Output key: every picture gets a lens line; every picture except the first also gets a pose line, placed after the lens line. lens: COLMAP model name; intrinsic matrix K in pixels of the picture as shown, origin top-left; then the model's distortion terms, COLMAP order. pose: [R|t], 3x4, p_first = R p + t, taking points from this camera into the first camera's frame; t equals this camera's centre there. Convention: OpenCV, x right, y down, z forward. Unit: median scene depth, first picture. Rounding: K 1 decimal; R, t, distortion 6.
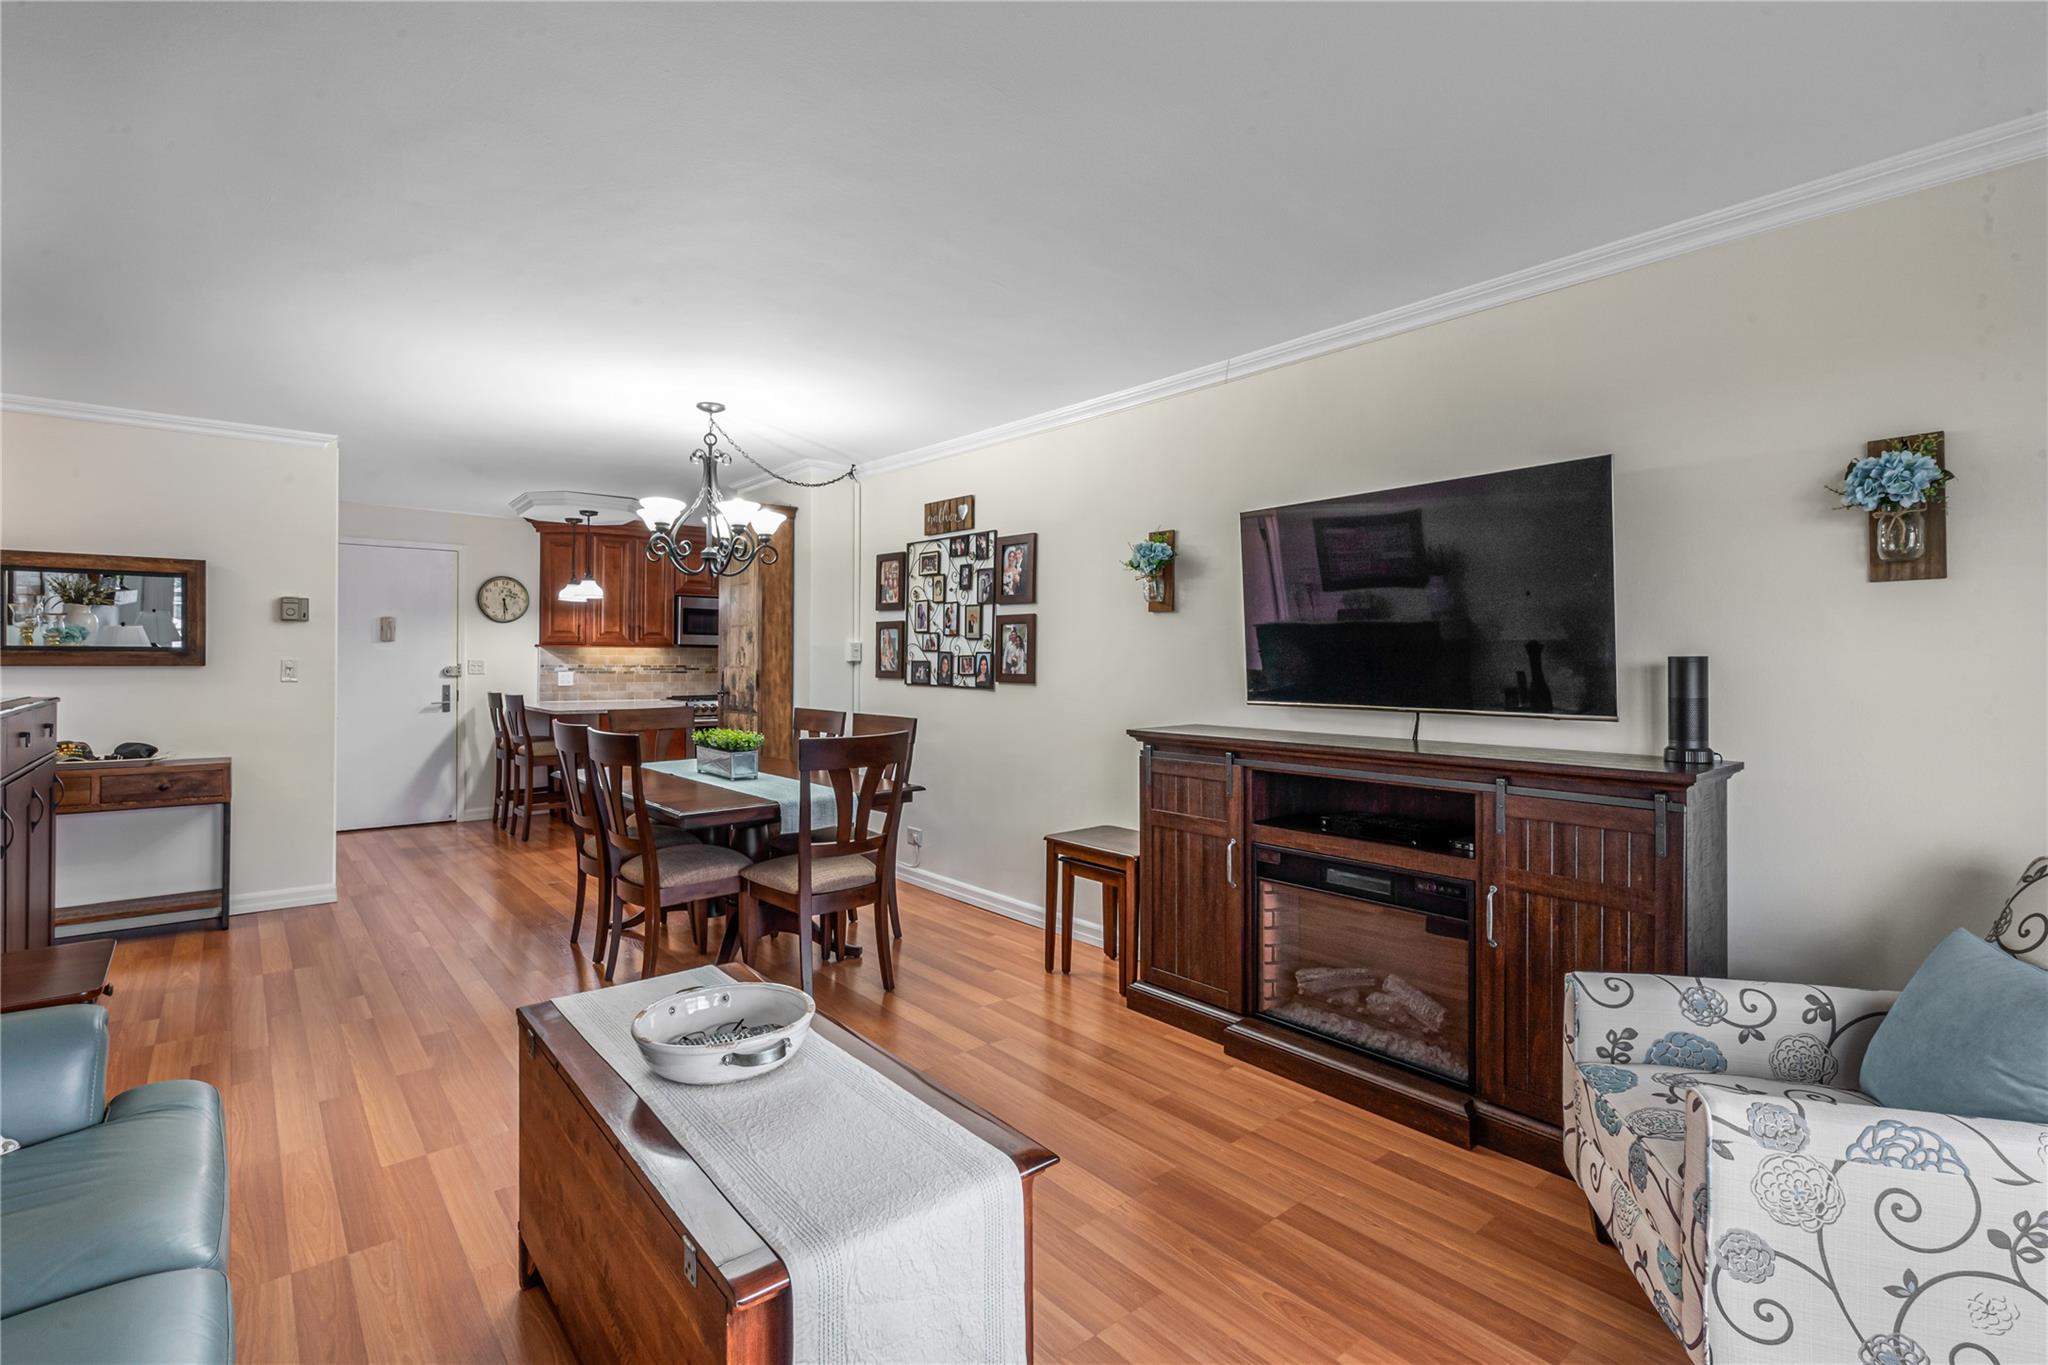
lens RADIAL K [[945.6, 0, 1007.5], [0, 945.6, 642.0], [0, 0, 1]] dist [-0.000199, 0.000395]
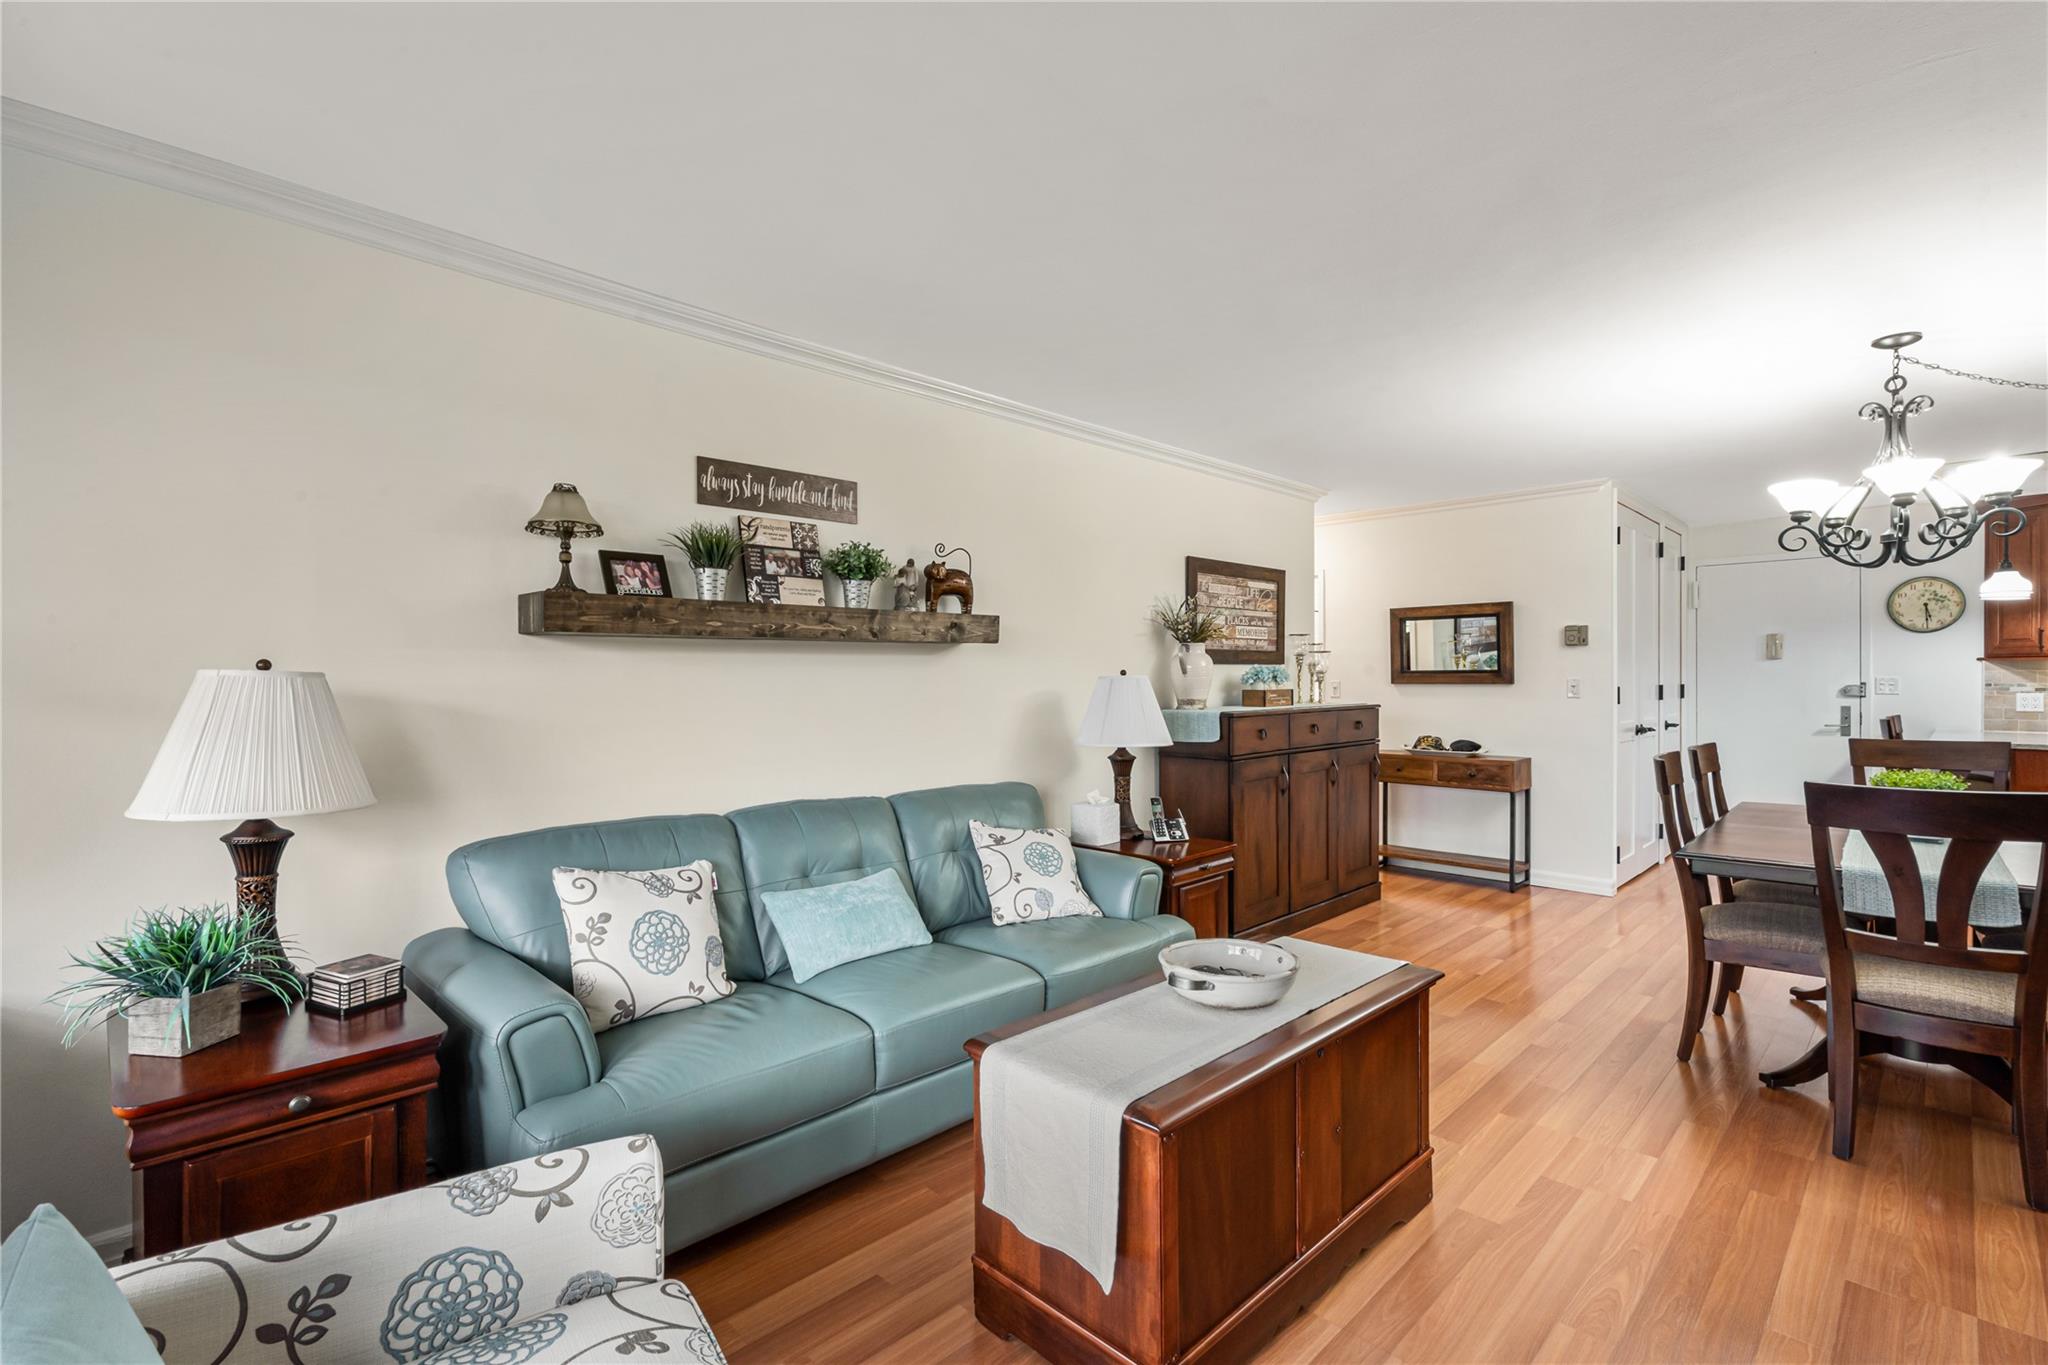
lens RADIAL K [[936.2, 0, 1024.0], [0, 936.2, 682.5], [0, 0, 1]] dist [-0.001032, -0.000124]
pose [[0.096873, 0.001368, -0.995296, 0.311843], [0.022771, 0.999734, 0.003591, 0.003411], [0.995036, -0.023012, 0.096817, 0.205401]]
